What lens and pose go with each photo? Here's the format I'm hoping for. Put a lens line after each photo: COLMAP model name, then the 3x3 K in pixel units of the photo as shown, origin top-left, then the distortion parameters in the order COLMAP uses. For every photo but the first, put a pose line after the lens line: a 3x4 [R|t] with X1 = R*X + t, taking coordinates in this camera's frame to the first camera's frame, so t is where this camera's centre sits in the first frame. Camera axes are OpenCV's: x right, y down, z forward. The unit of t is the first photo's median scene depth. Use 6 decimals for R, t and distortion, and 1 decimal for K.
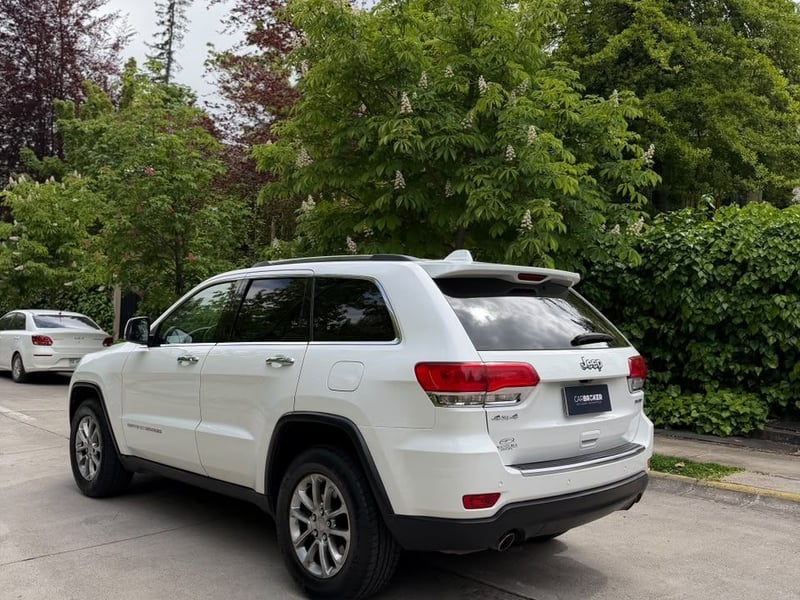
lens RADIAL K [[778.2, 0, 400.0], [0, 778.2, 300.0], [0, 0, 1]] dist [0.003959, 0.007696]
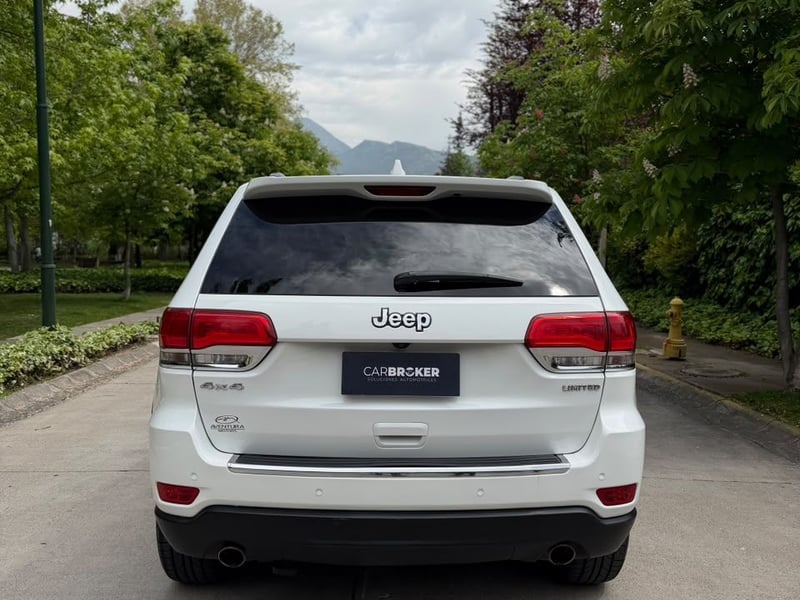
lens RADIAL K [[756.1, 0, 400.0], [0, 756.1, 300.0], [0, 0, 1]] dist [0.016829, 0.001339]
pose [[0.738997, 0.022569, -0.673331, 0.654893], [0.023106, 0.998002, 0.058810, 0.029665], [0.673313, -0.059018, 0.736999, 0.537696]]
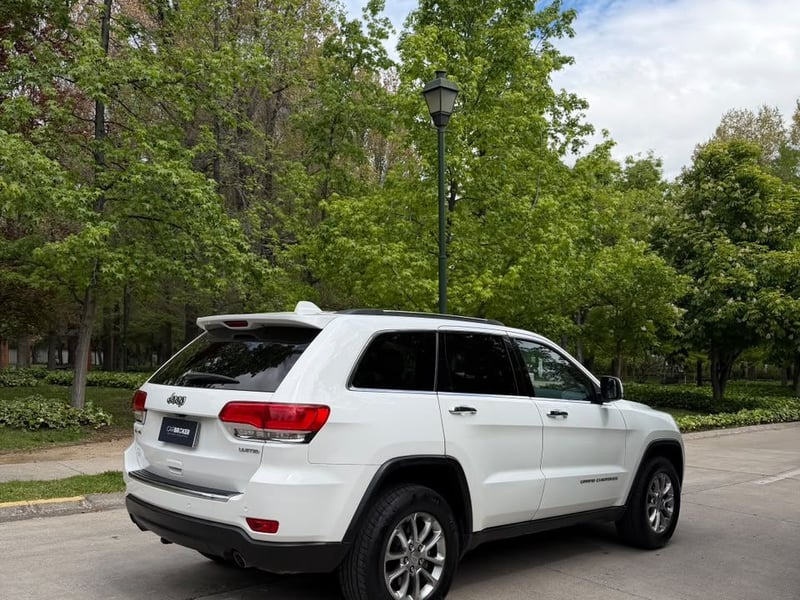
lens RADIAL K [[778.2, 0, 400.0], [0, 778.2, 300.0], [0, 0, 1]] dist [0.003959, 0.007696]
pose [[0.030280, -0.103949, -0.994122, 1.379399], [-0.000708, 0.994575, -0.104018, 0.054889], [0.999541, 0.003853, 0.030042, 1.275660]]
